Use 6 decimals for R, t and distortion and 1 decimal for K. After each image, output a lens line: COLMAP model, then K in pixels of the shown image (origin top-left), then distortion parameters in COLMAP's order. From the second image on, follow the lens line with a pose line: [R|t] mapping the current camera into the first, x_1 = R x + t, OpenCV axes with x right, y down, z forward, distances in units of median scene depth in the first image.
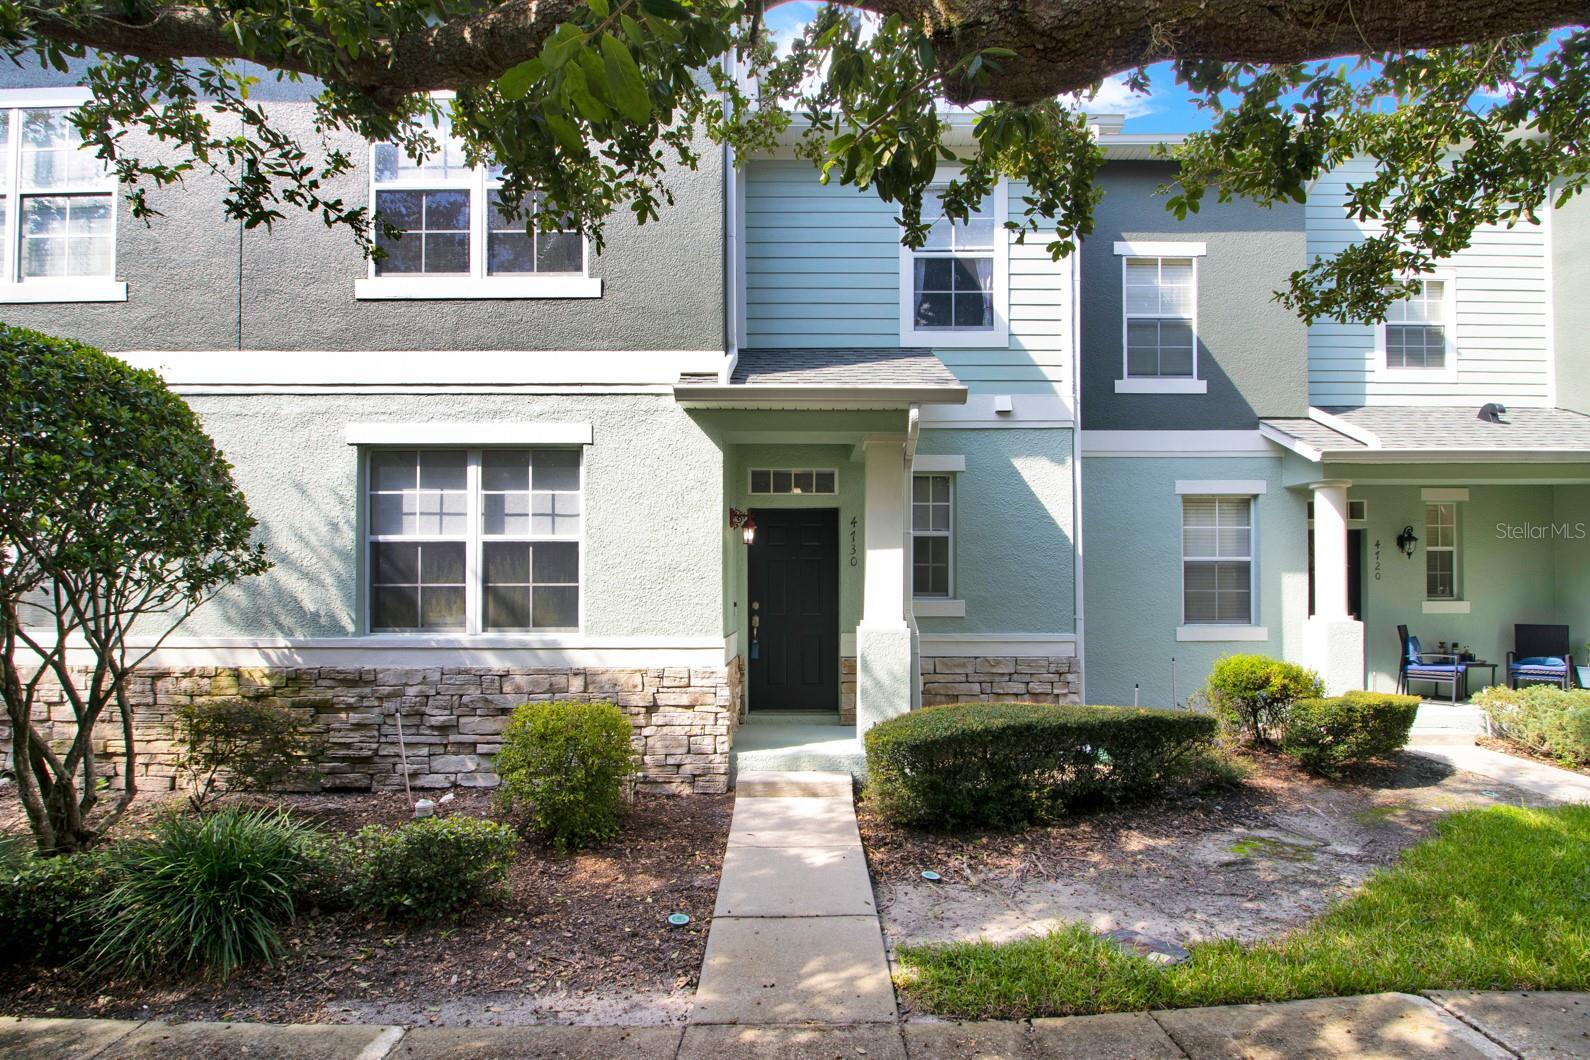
lens RADIAL K [[751.9, 0, 795.0], [0, 751.9, 530.0], [0, 0, 1]] dist [-0.001007, -0.006325]
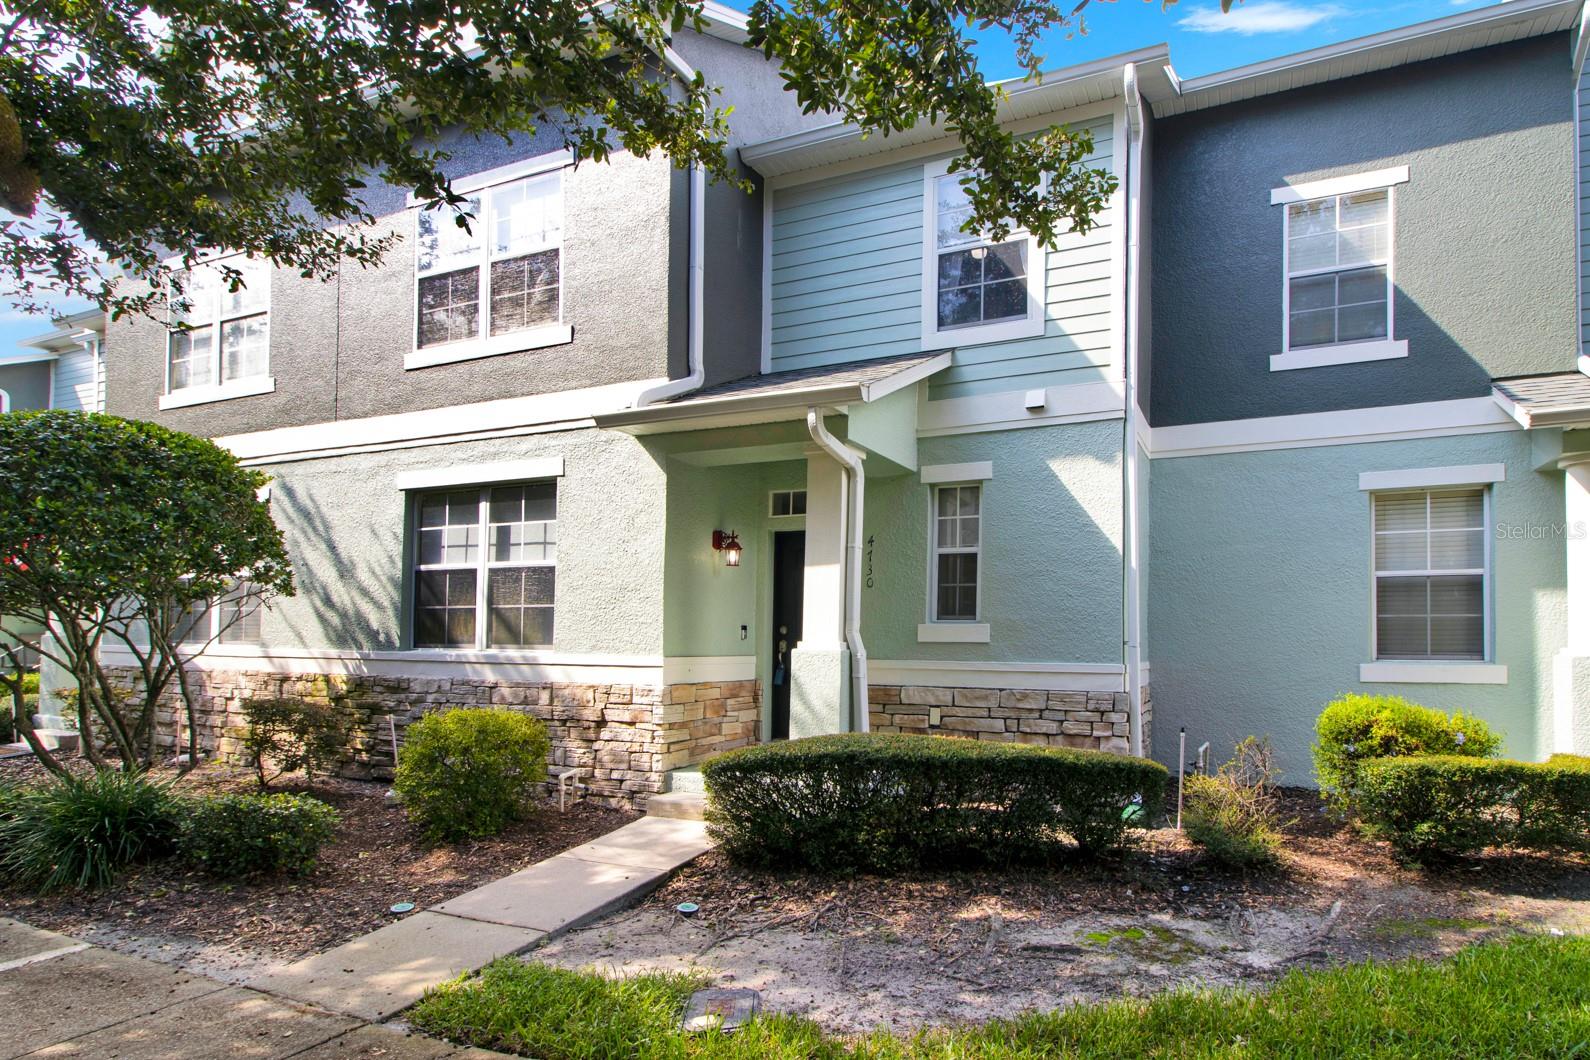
lens RADIAL K [[762.8, 0, 795.9], [0, 762.8, 523.3], [0, 0, 1]] dist [0.004793, -0.010123]
pose [[0.927866, -0.047779, -0.369841, 0.447675], [0.027378, 0.997810, -0.060218, 0.030238], [0.371908, 0.045749, 0.927142, 0.101743]]
